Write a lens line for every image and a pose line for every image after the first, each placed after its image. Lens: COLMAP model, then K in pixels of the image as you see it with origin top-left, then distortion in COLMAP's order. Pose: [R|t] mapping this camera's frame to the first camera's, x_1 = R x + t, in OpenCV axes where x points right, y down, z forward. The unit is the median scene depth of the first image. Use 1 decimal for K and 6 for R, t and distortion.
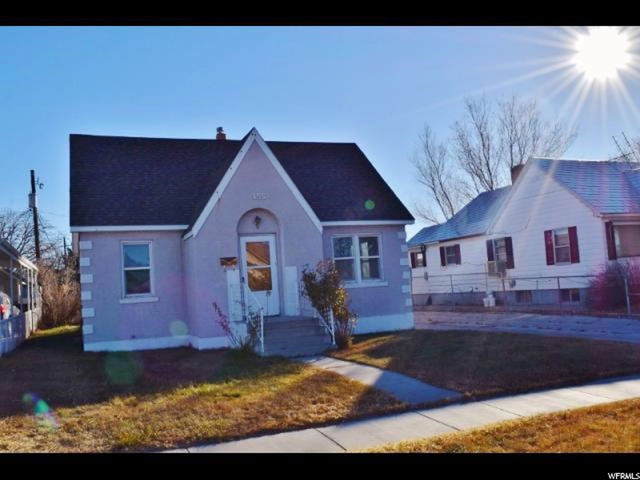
lens RADIAL K [[614.3, 0, 320.0], [0, 614.3, 238.5], [0, 0, 1]] dist [-0.082554, 0.000000]
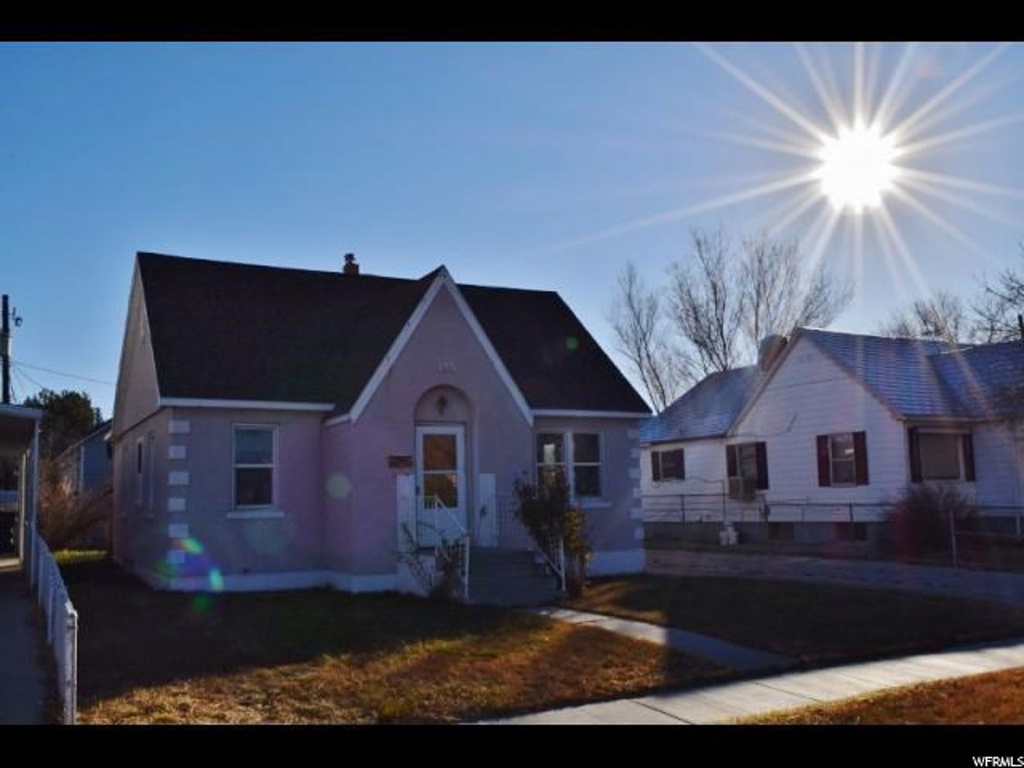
lens RADIAL K [[982.8, 0, 520.2], [0, 982.8, 378.6], [0, 0, 1]] dist [-0.082554, 0.000000]
pose [[0.992173, 0.054261, 0.112463, -0.135075], [-0.048465, 0.997383, -0.053646, -0.002373], [-0.115079, 0.047775, 0.992207, -0.079086]]
